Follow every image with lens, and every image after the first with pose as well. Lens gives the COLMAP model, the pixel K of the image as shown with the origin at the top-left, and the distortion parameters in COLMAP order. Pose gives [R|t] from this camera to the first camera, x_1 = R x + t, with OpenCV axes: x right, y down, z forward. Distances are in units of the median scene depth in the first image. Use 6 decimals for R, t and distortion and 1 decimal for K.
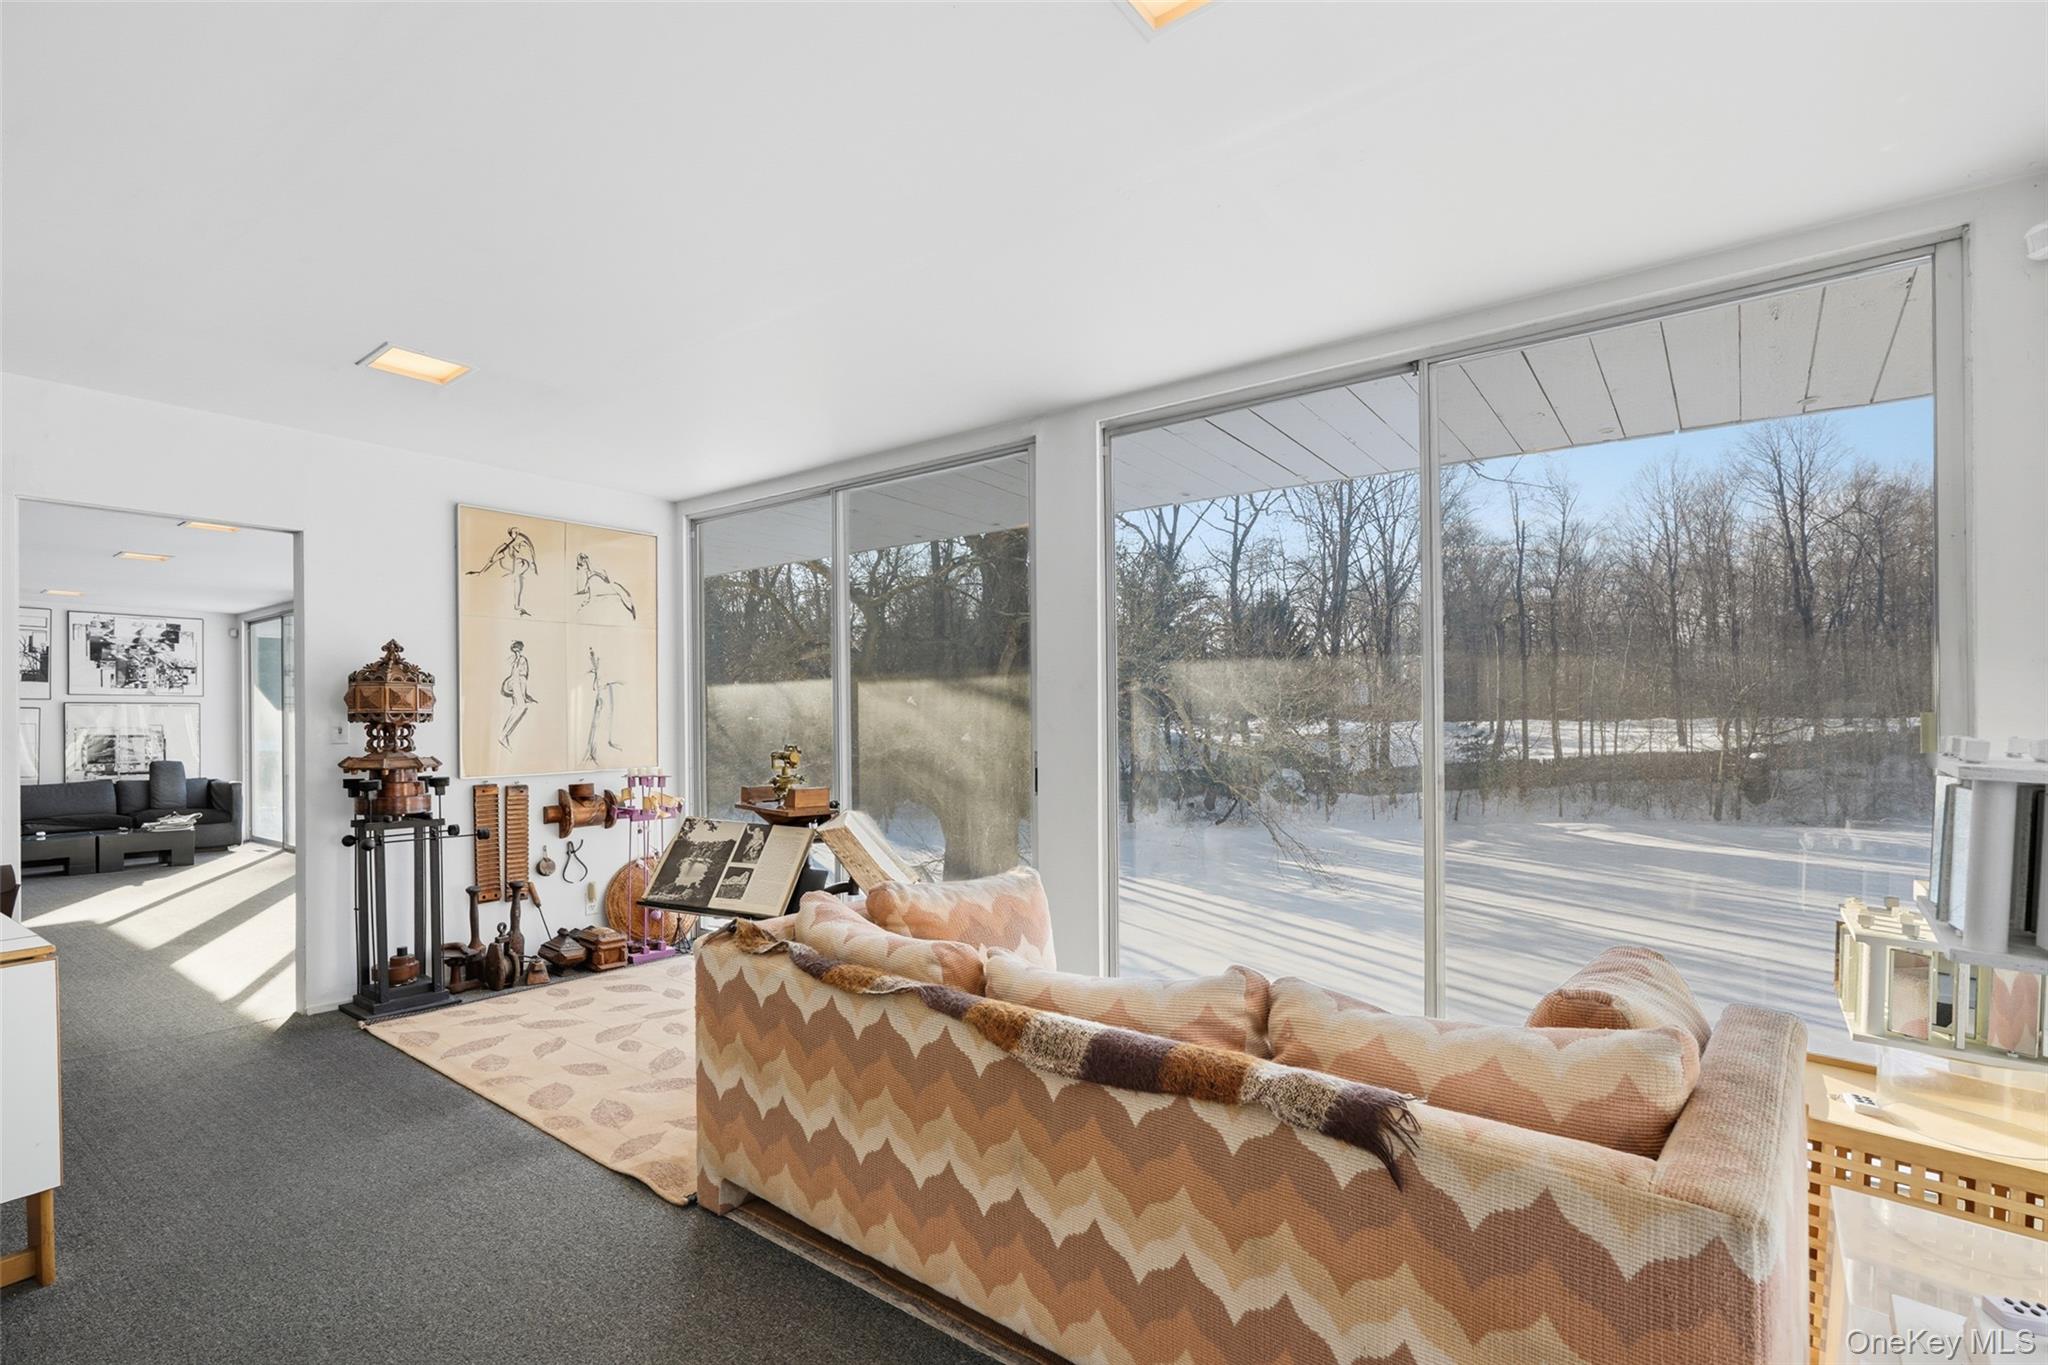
lens RADIAL K [[955.4, 0, 1024.5], [0, 955.4, 719.9], [0, 0, 1]] dist [0.000446, 0.000697]
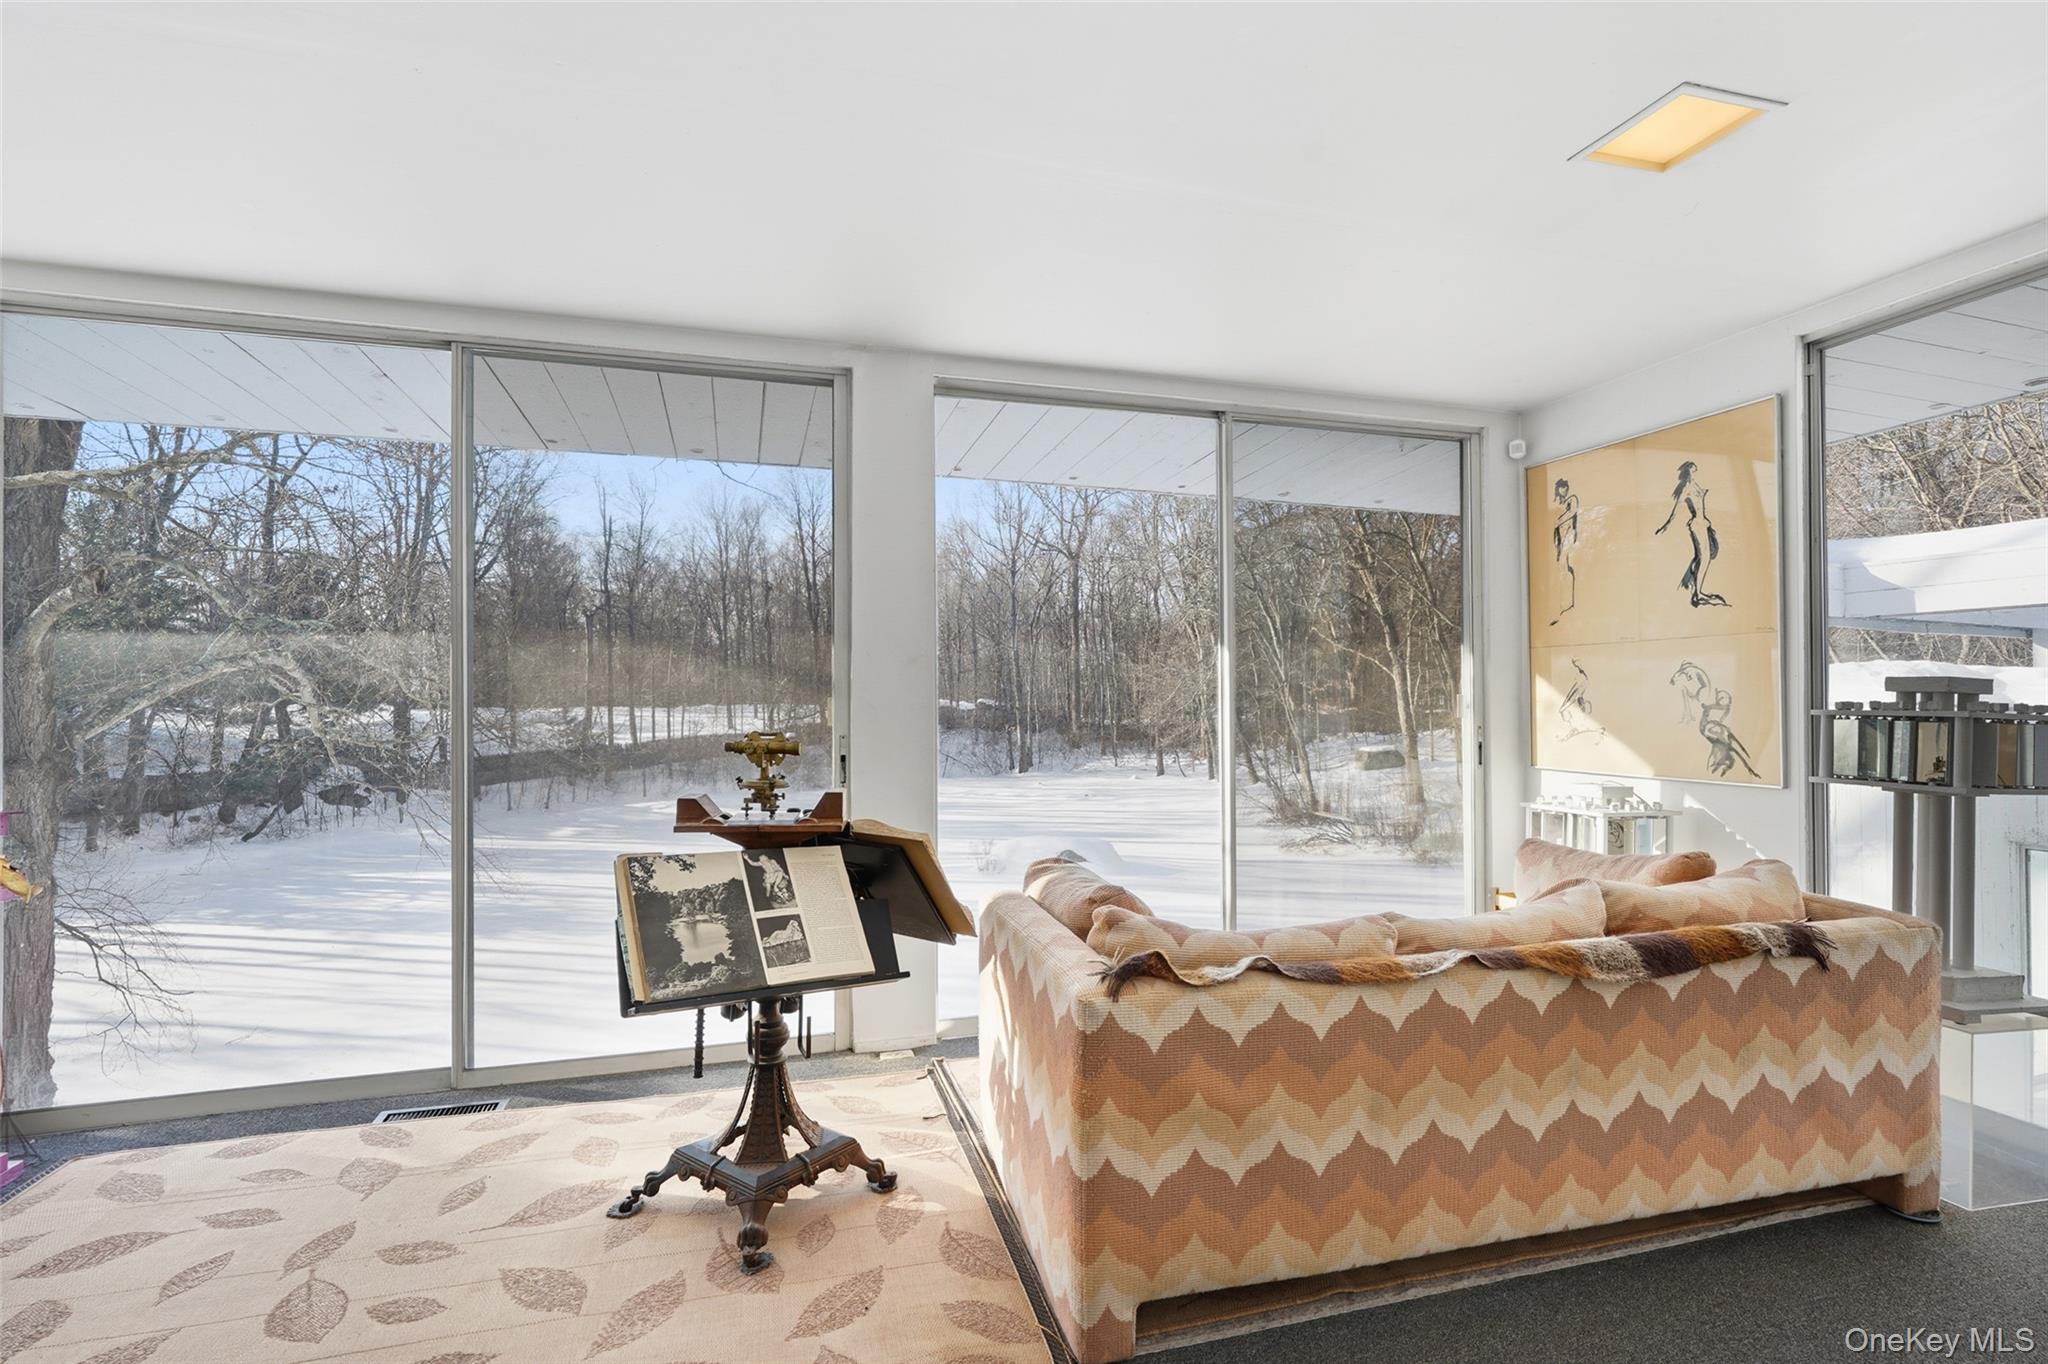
lens RADIAL K [[942.4, 0, 1019.4], [0, 942.4, 695.3], [0, 0, 1]] dist [0.001703, 0.000629]
pose [[0.592617, 0.006347, 0.805459, -0.577819], [0.004046, 0.999933, -0.010856, 0.006923], [-0.805474, 0.009693, 0.592552, 0.378446]]
